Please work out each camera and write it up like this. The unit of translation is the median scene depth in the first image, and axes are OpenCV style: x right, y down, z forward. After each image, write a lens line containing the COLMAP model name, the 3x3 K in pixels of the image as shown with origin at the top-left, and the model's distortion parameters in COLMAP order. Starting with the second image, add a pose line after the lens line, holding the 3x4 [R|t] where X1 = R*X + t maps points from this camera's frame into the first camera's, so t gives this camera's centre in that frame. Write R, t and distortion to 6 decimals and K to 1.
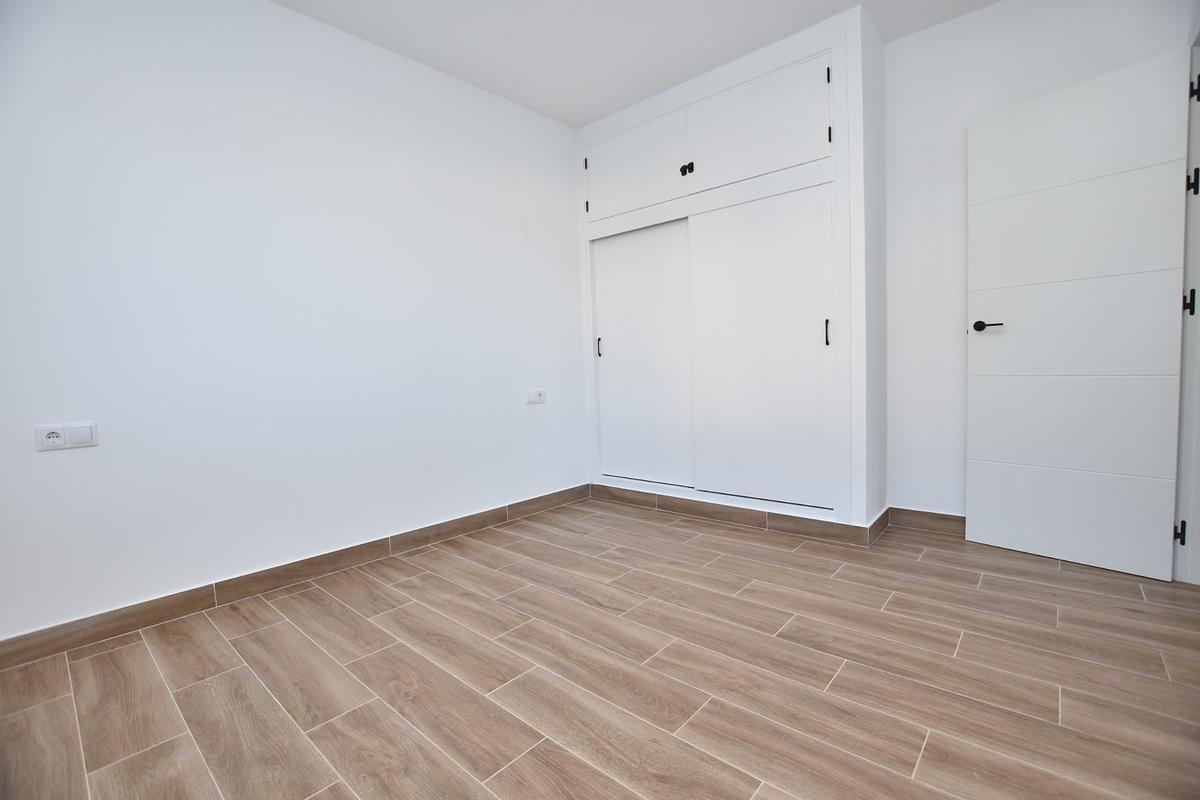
lens RADIAL K [[531.1, 0, 601.4], [0, 531.1, 395.4], [0, 0, 1]] dist [-0.038998, 0.007335]
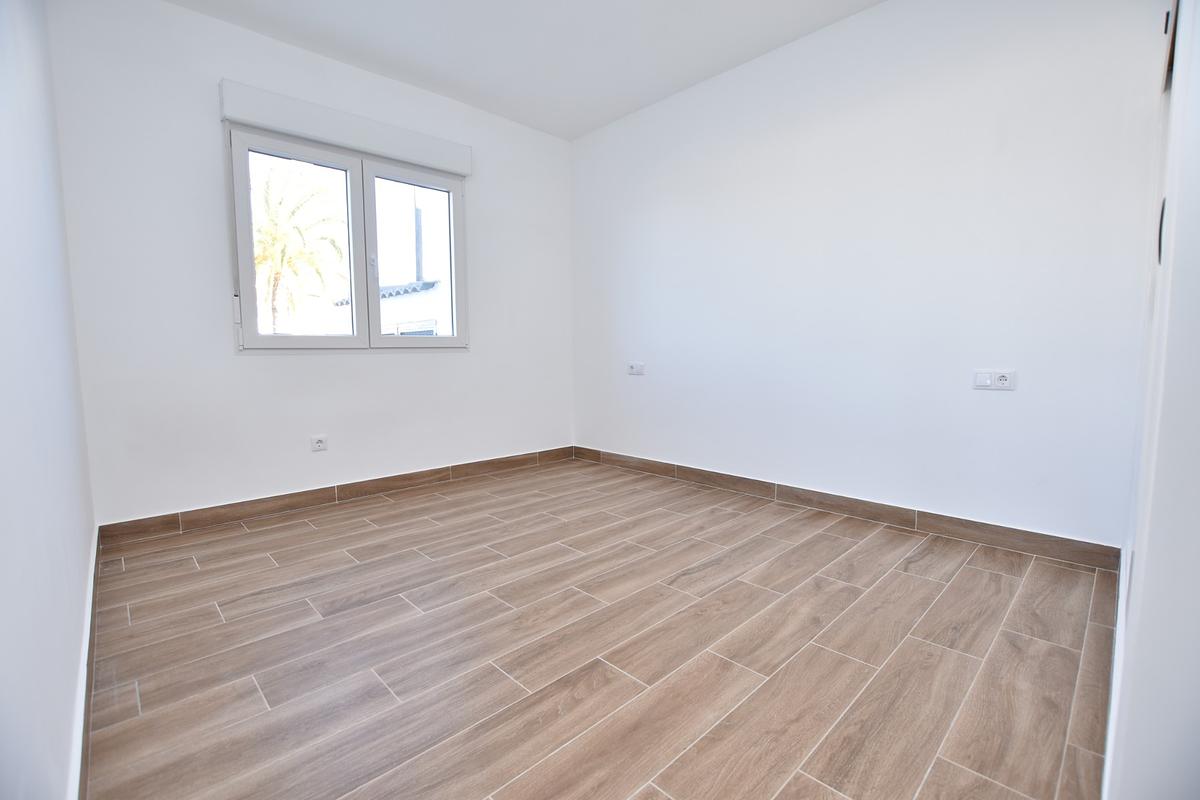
lens RADIAL K [[531.1, 0, 601.4], [0, 531.1, 395.4], [0, 0, 1]] dist [-0.038998, 0.007335]
pose [[-0.081849, 0.118831, -0.989535, 0.958591], [-0.046306, 0.991341, 0.122878, -0.060374], [0.995568, 0.055879, -0.075638, 0.889228]]
